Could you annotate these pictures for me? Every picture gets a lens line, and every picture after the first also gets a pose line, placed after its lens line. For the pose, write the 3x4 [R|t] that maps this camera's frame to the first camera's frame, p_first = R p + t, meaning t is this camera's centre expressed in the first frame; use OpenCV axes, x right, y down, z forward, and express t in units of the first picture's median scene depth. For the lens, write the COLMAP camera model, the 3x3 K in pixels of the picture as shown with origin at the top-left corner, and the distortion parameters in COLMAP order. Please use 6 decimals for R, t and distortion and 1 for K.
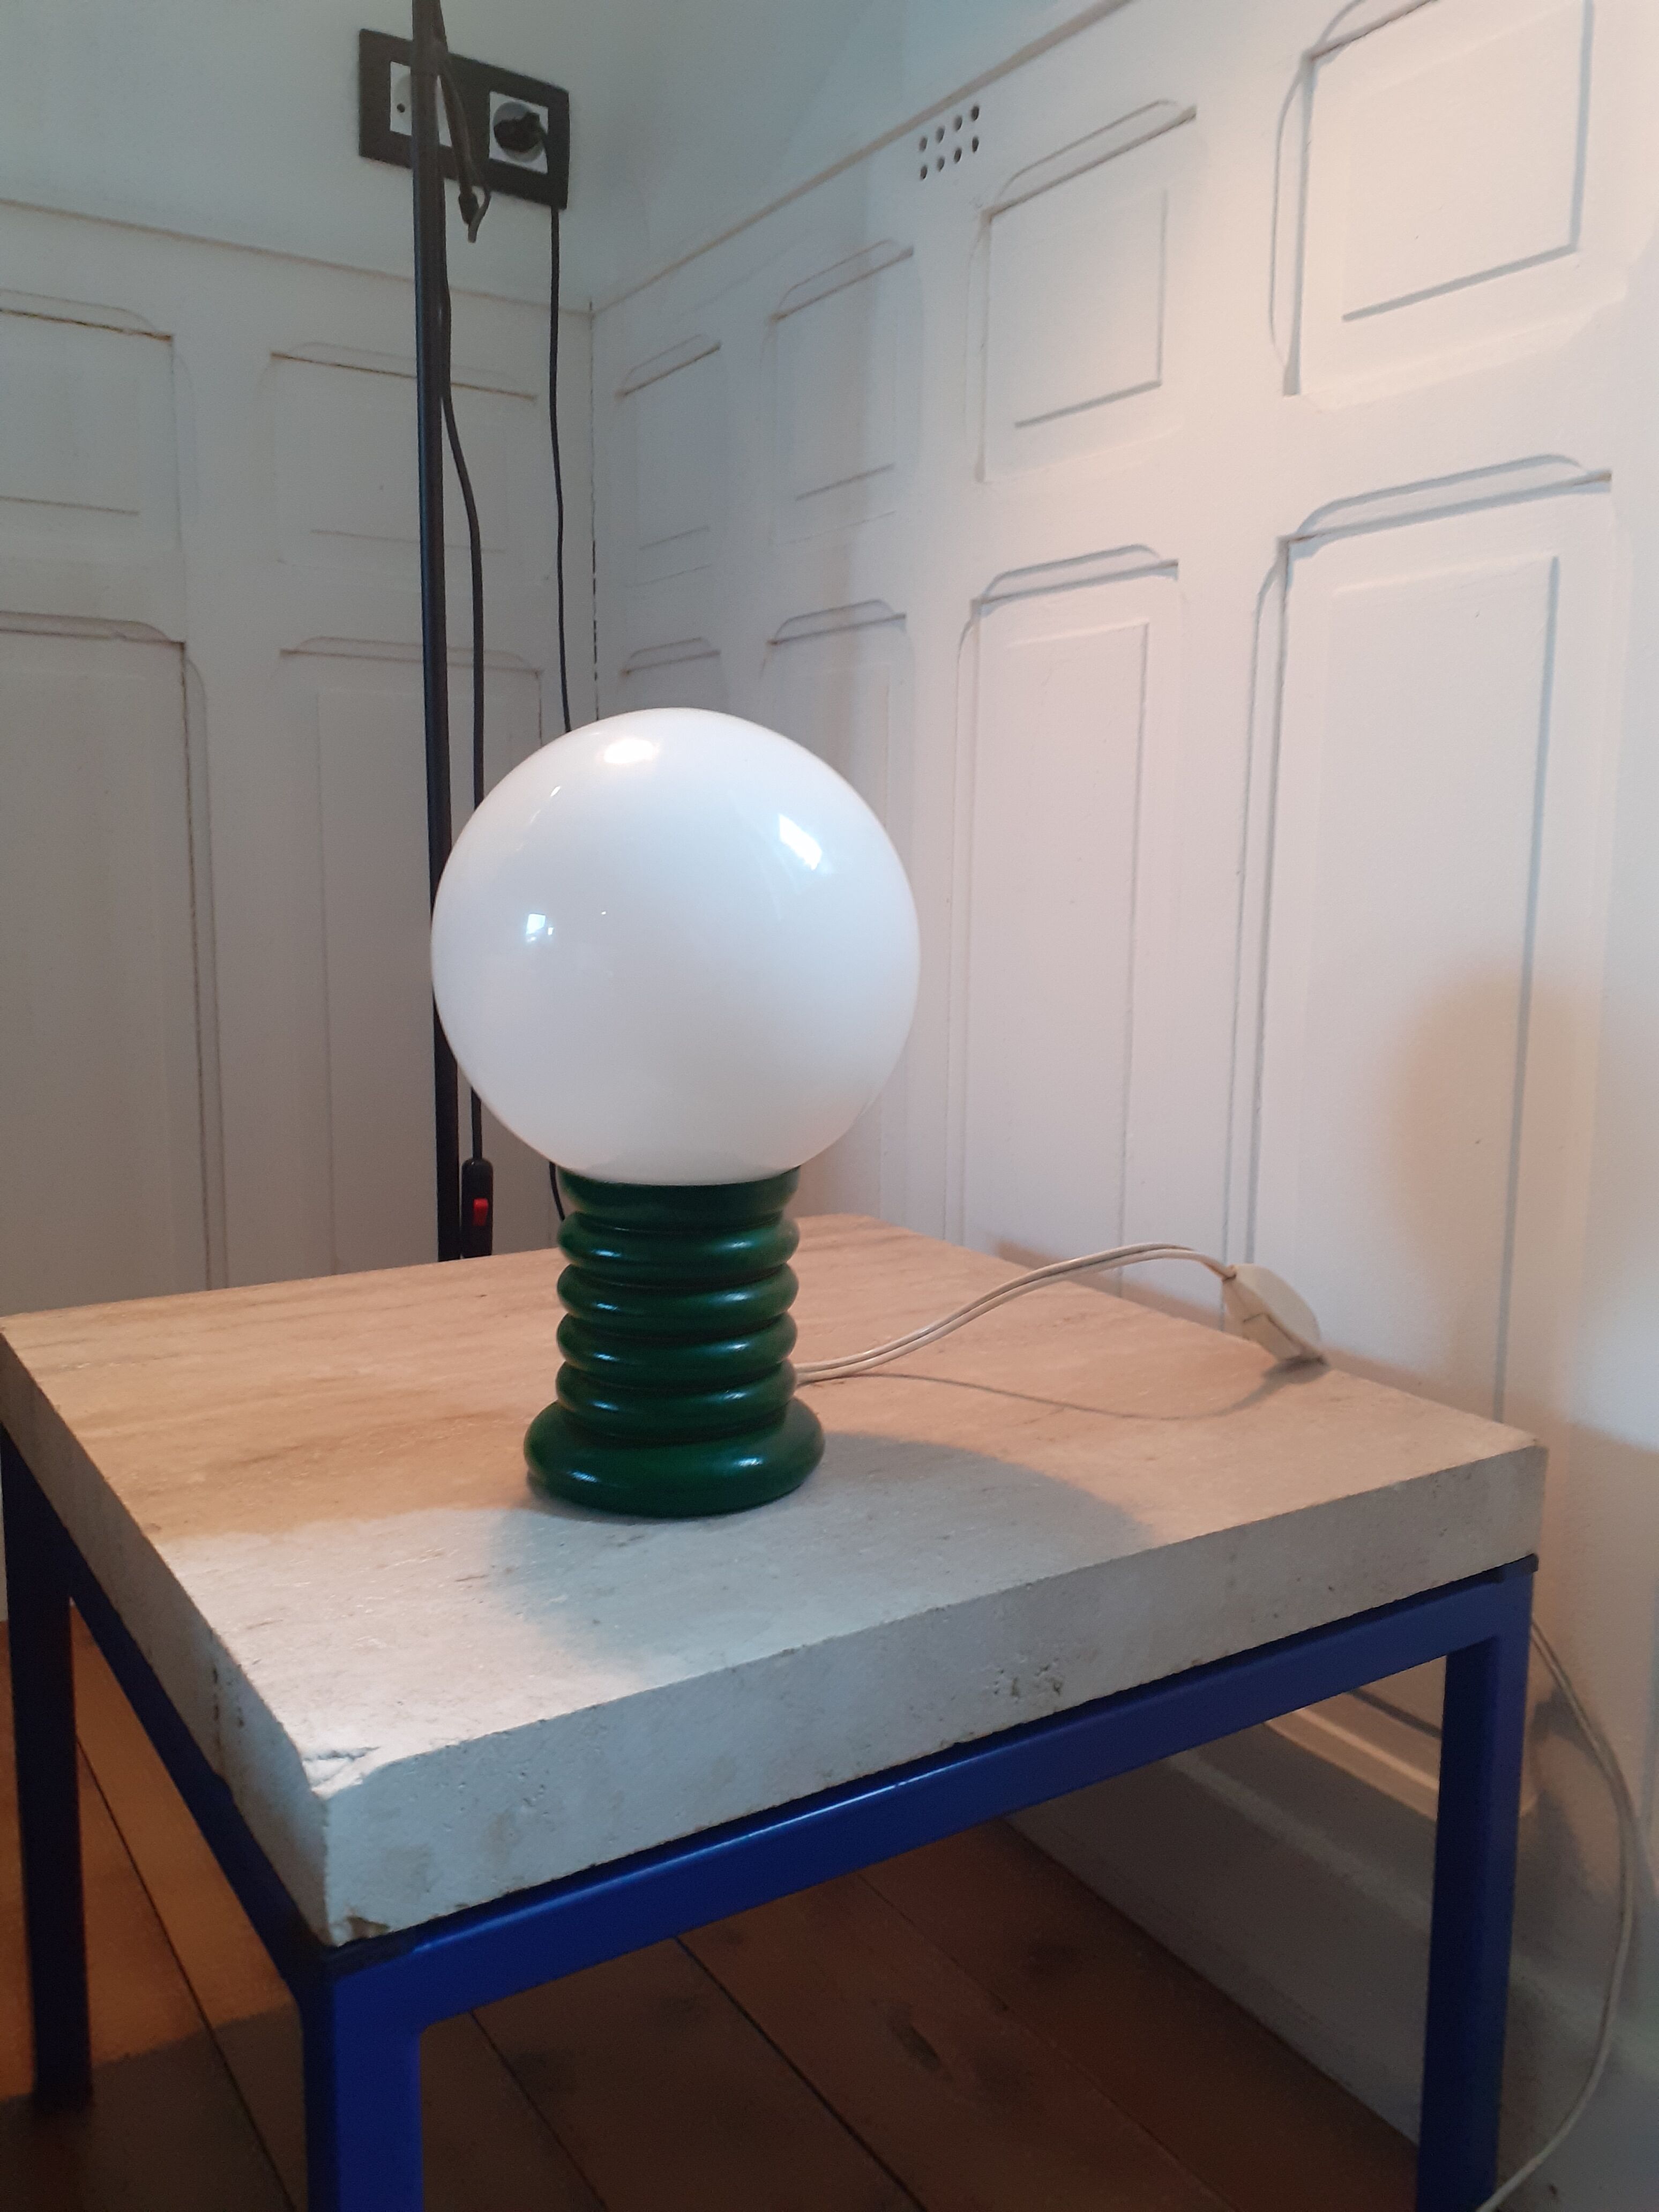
lens RADIAL K [[1748.3, 0, 829.5], [0, 1748.3, 1106.0], [0, 0, 1]] dist [0.210043, -0.447903]
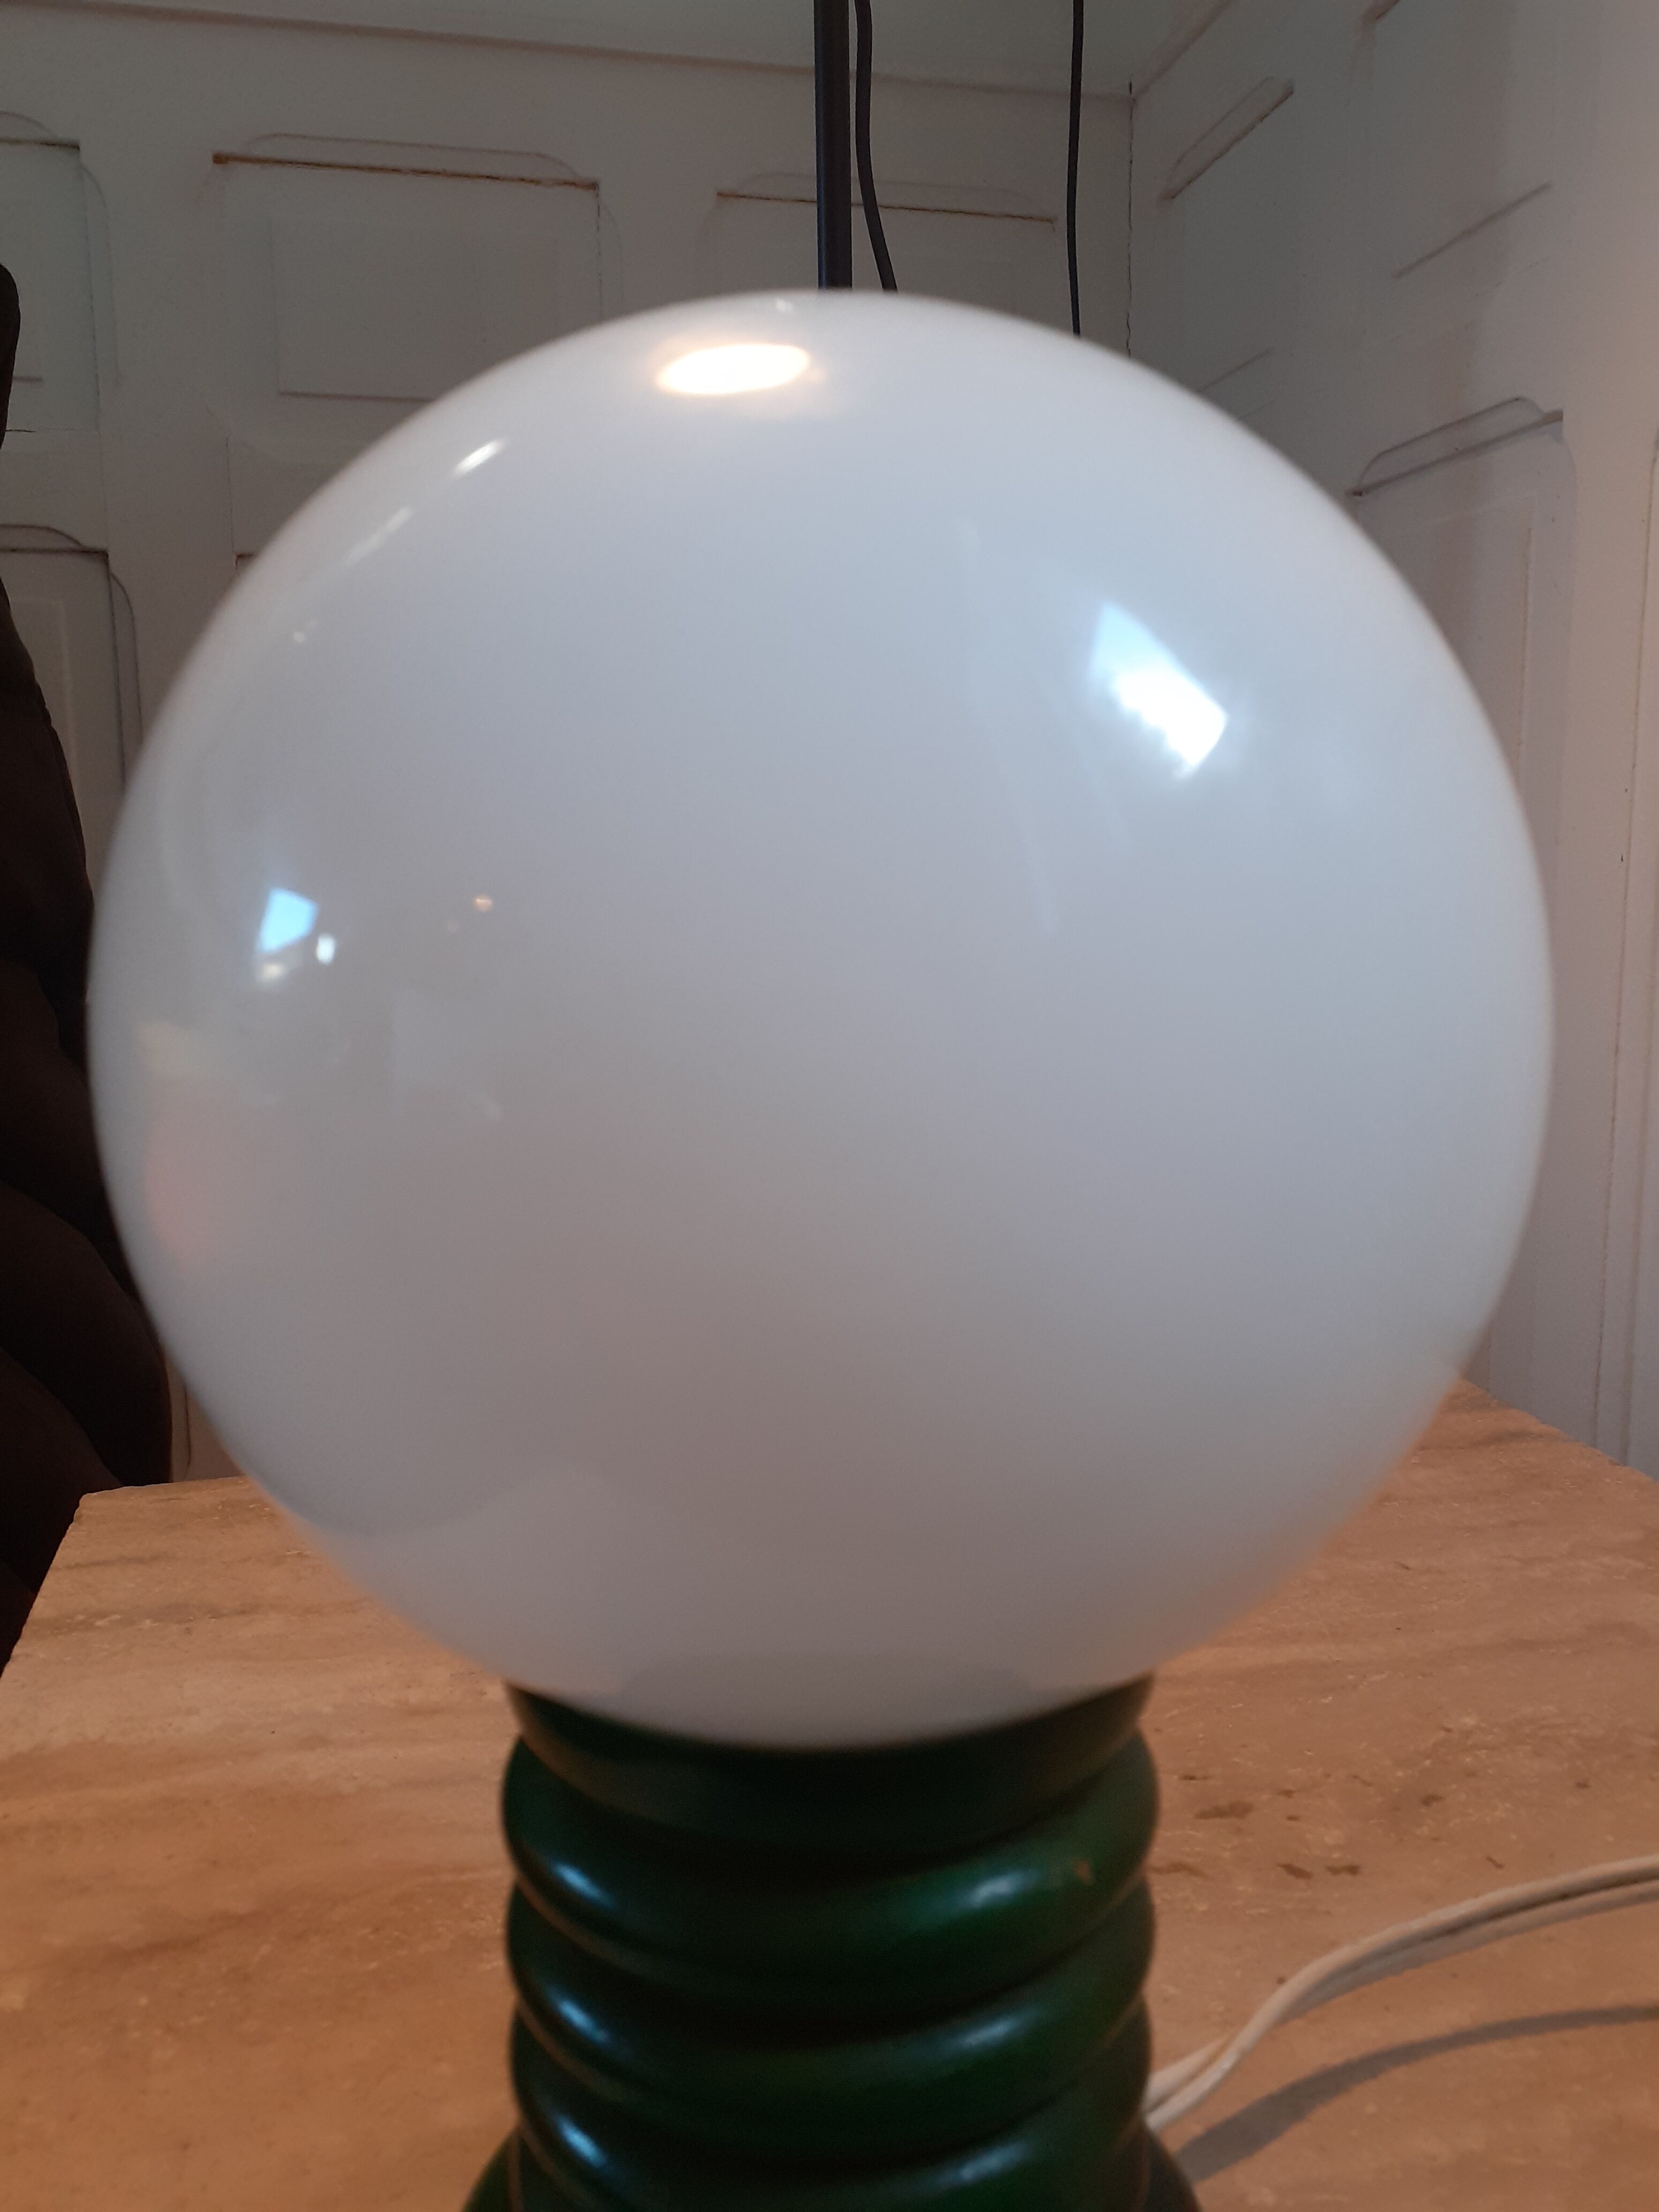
lens RADIAL K [[1767.1, 0, 846.4], [0, 1767.1, 1111.8], [0, 0, 1]] dist [-0.001312, 0.004488]
pose [[0.942629, 0.029917, -0.332499, 0.042267], [-0.024090, 0.999476, 0.021637, -0.074916], [0.332972, -0.012386, 0.942855, 0.687207]]
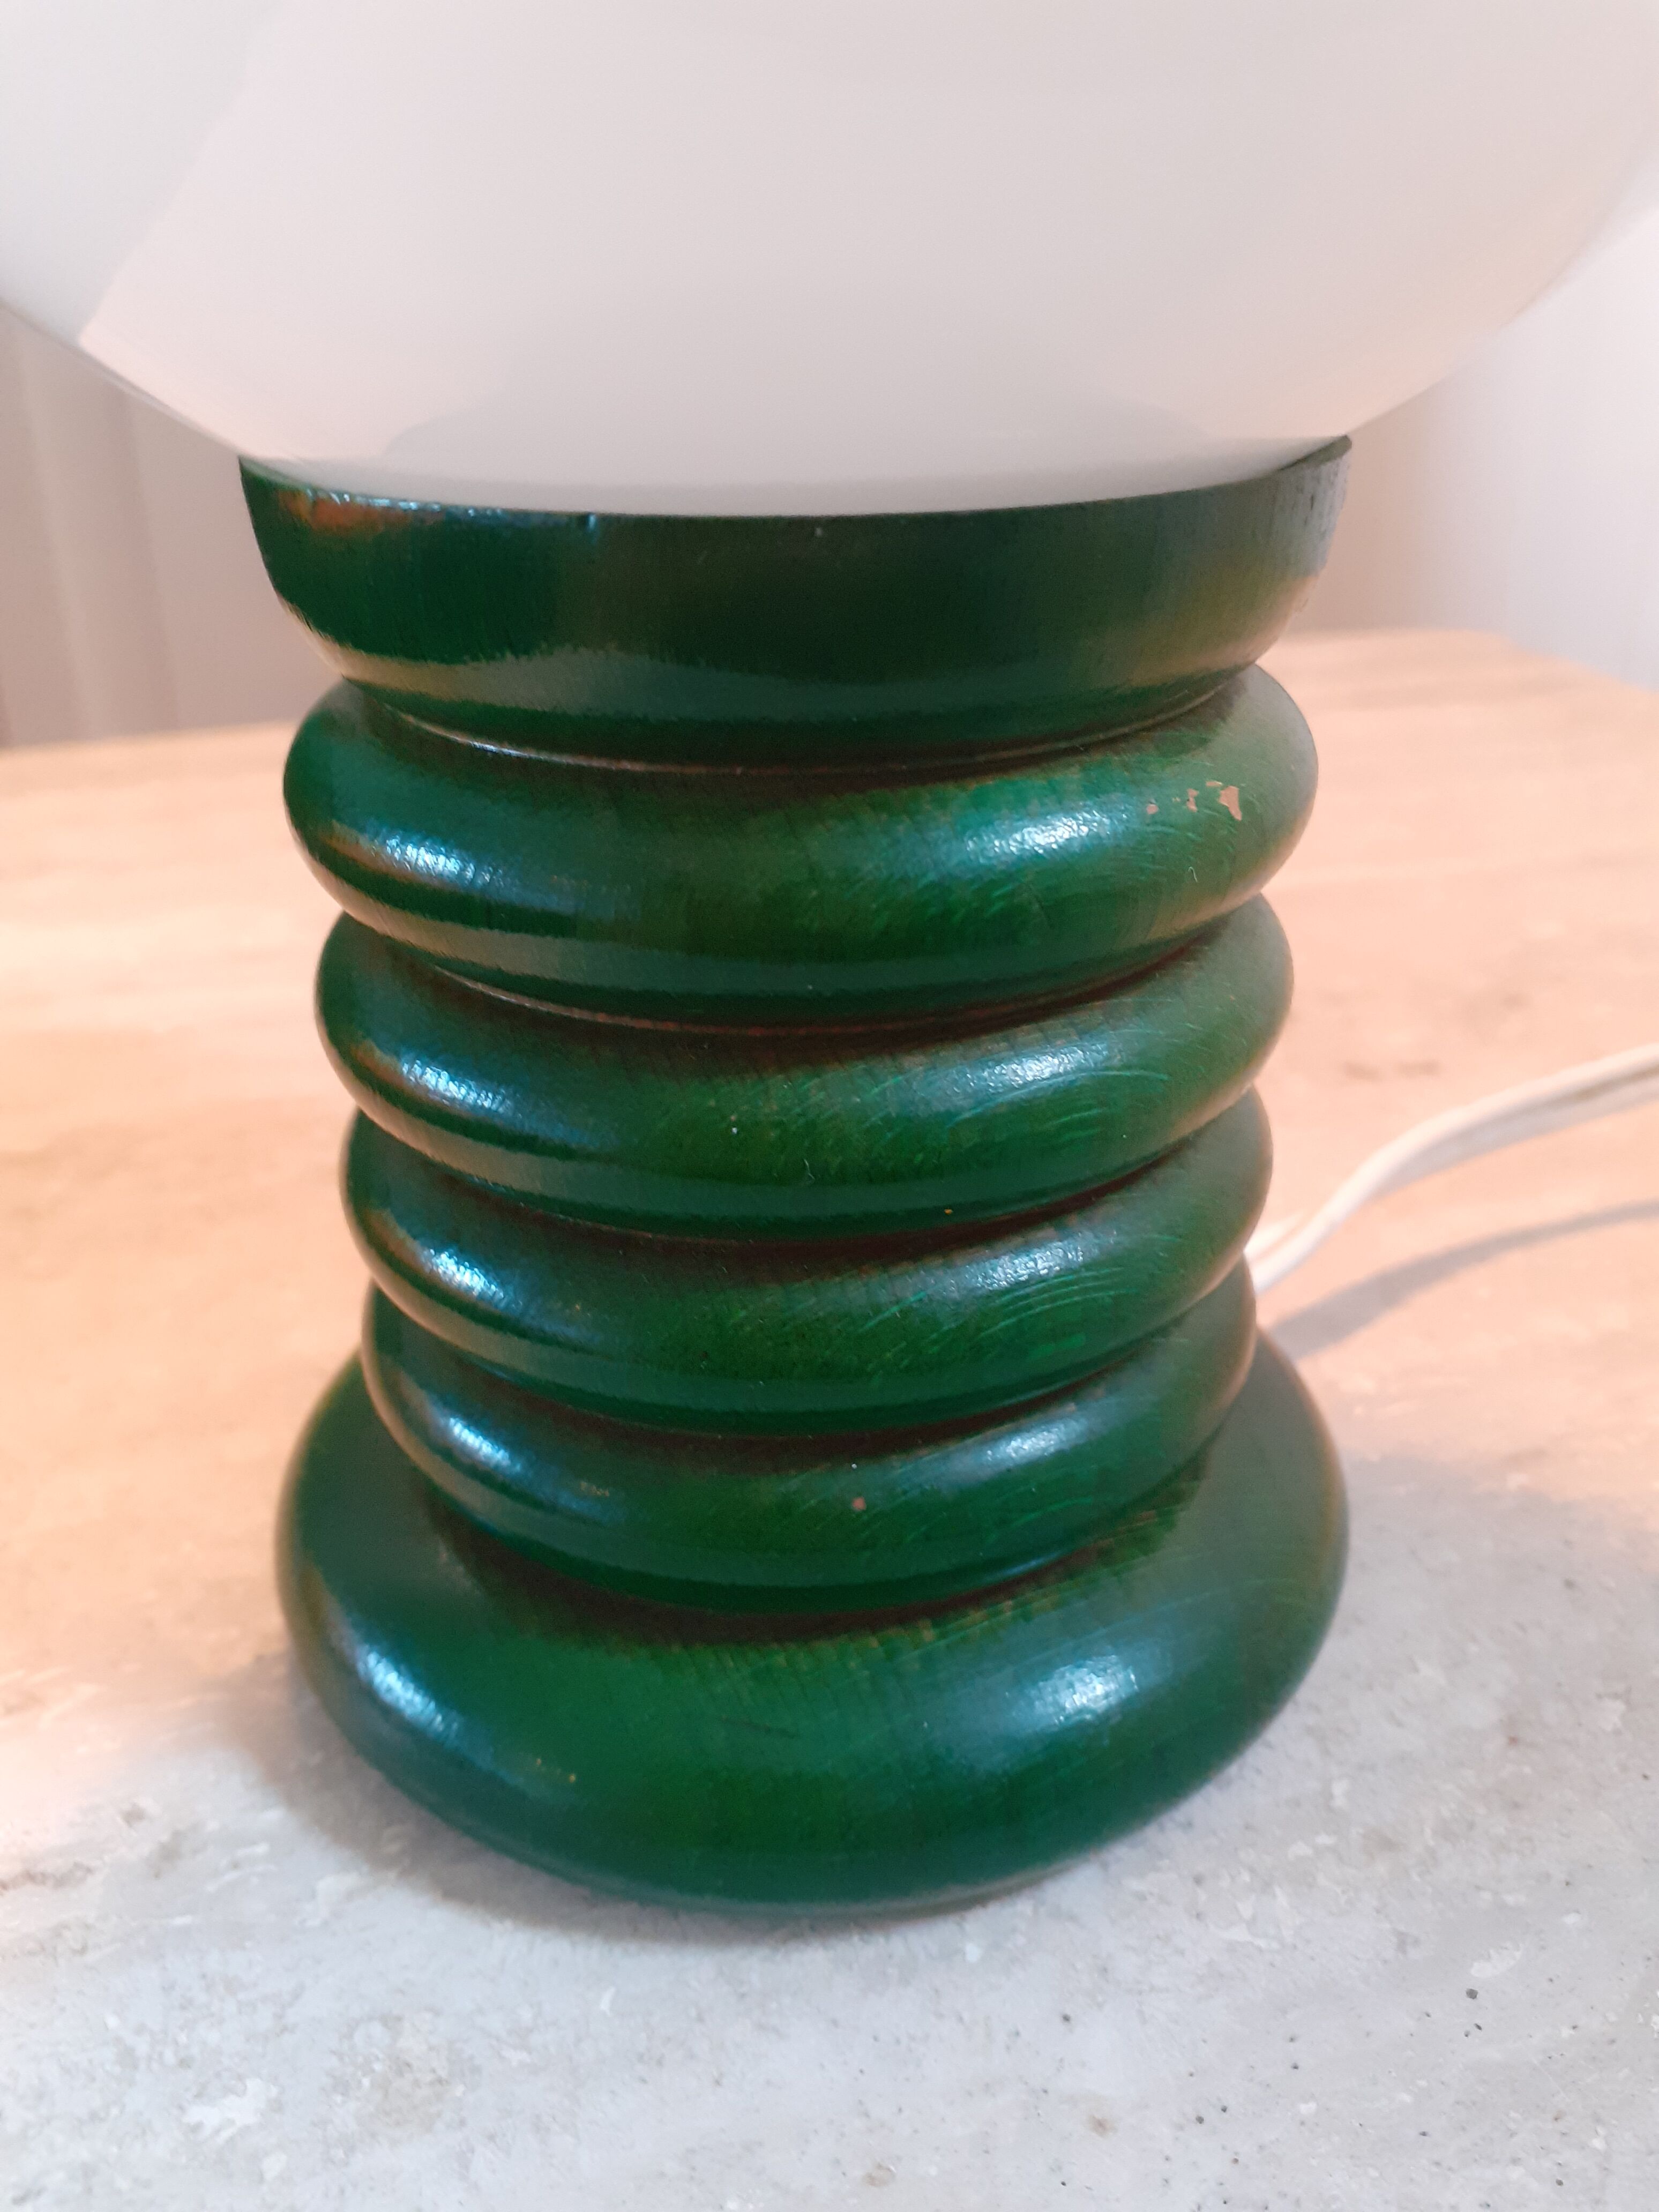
lens RADIAL K [[1821.8, 0, 829.5], [0, 1821.8, 1106.0], [0, 0, 1]] dist [0.002702, -0.068397]
pose [[0.957168, 0.097160, -0.272745, -0.011863], [-0.007544, 0.950063, 0.311966, 0.057733], [0.289436, -0.296547, 0.910103, 0.814383]]
